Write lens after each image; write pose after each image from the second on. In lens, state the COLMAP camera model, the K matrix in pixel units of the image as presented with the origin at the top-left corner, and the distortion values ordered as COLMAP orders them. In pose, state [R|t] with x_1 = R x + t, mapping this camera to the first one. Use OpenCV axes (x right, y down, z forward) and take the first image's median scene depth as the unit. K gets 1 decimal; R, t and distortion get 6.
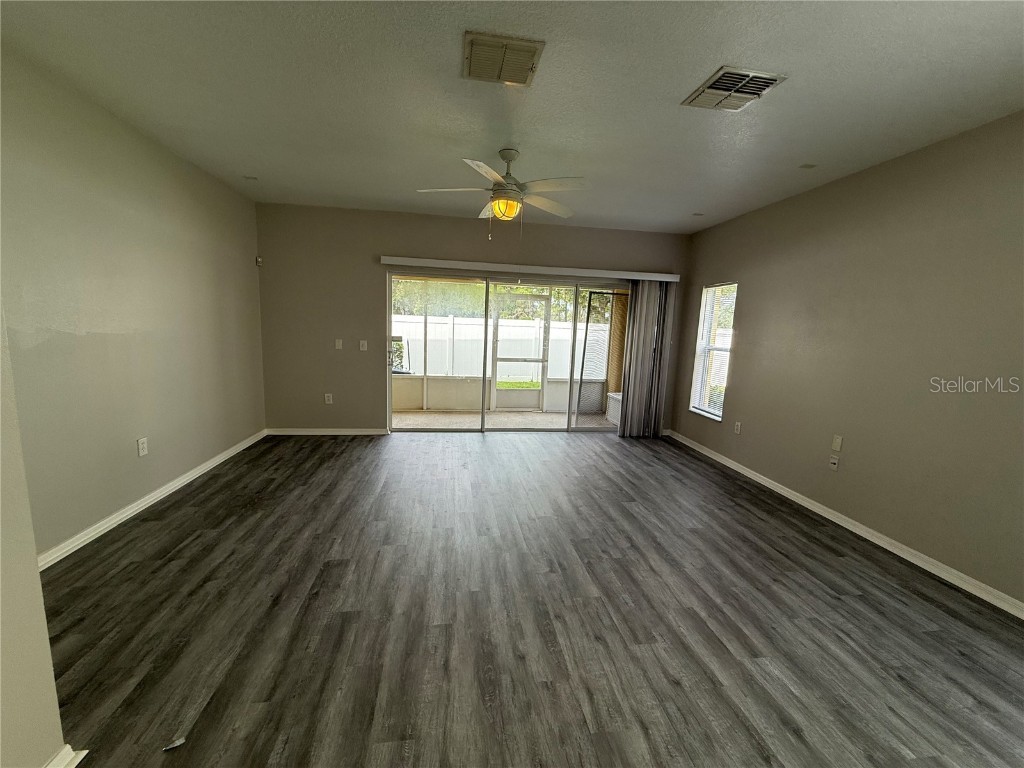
lens RADIAL K [[409.8, 0, 512.8], [0, 409.8, 387.2], [0, 0, 1]] dist [0.000275, -0.000050]
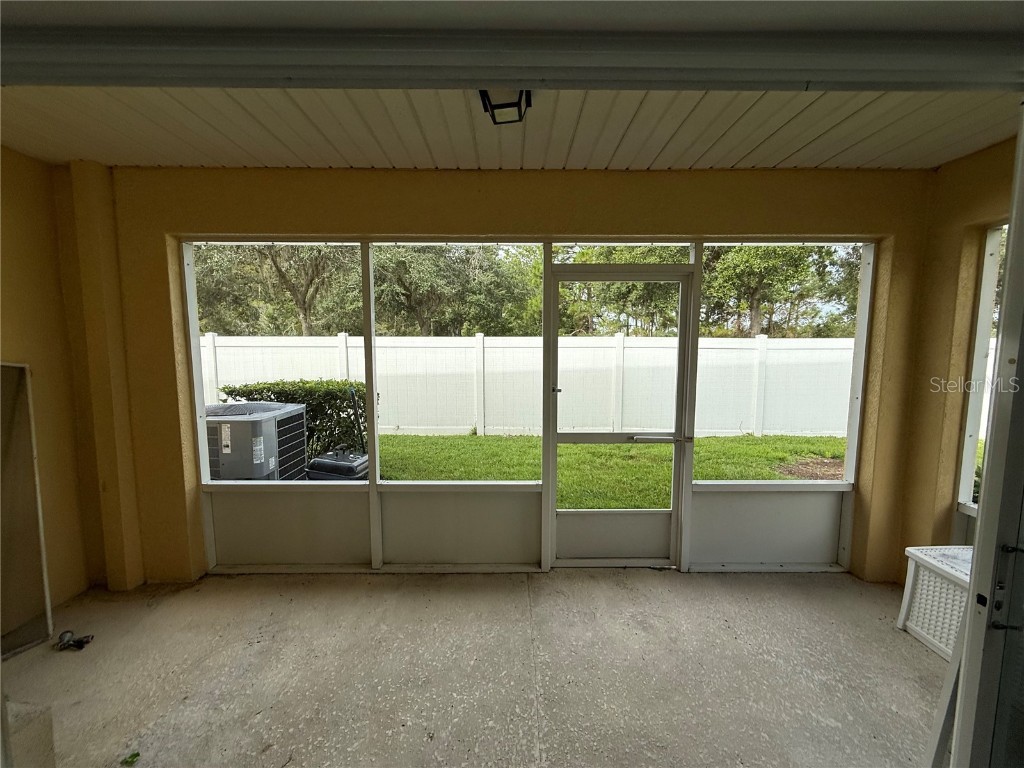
lens RADIAL K [[409.8, 0, 510.6], [0, 409.8, 384.5], [0, 0, 1]] dist [0.000275, -0.000050]
pose [[0.989594, -0.024000, -0.141875, -0.030423], [0.016268, 0.998331, -0.055407, -0.116117], [0.142968, 0.052522, 0.988333, 0.722268]]
